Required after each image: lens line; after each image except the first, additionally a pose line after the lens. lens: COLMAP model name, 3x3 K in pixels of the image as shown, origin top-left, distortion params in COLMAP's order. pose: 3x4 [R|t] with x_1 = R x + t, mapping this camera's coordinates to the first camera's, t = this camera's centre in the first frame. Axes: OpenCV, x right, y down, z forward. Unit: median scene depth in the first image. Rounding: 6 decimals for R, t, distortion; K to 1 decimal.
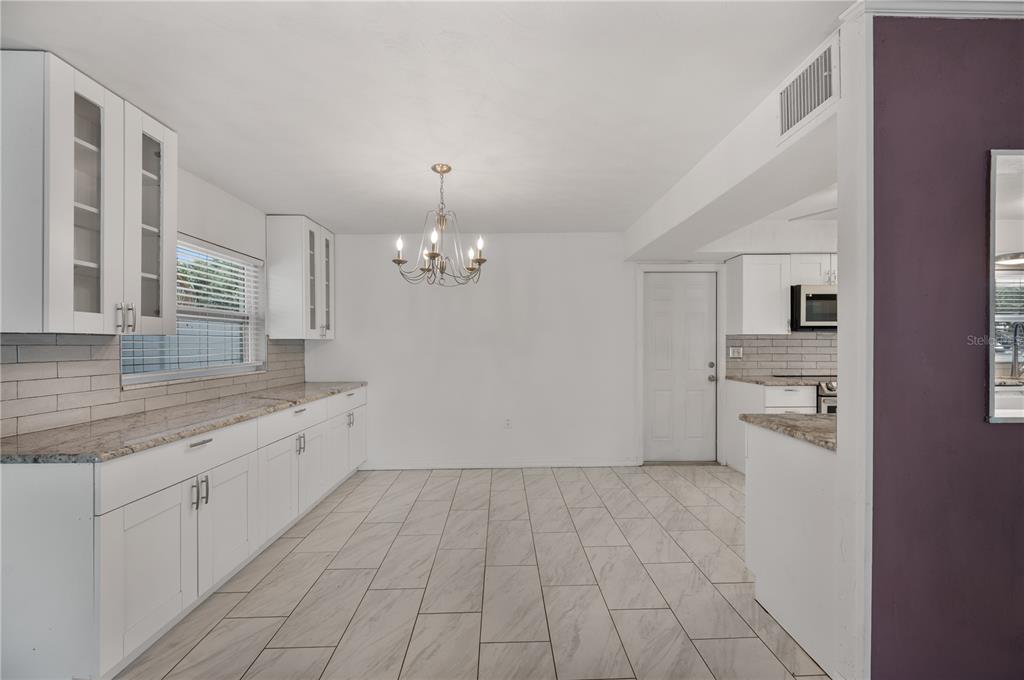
lens RADIAL K [[408.9, 0, 511.5], [0, 408.9, 340.0], [0, 0, 1]] dist [-0.002573, 0.000543]
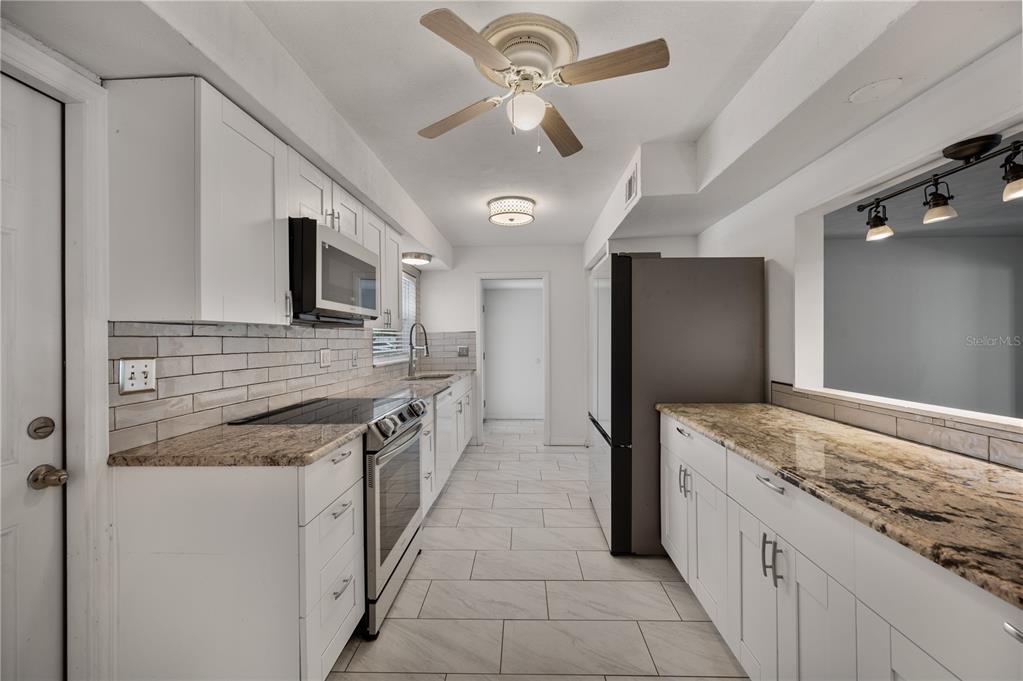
lens RADIAL K [[411.2, 0, 508.0], [0, 411.2, 337.8], [0, 0, 1]] dist [0.018744, 0.000315]
pose [[0.078293, 0.005484, 0.996915, 0.234284], [0.000822, 0.999984, -0.005565, 0.002148], [-0.996930, 0.001255, 0.078287, 0.674585]]
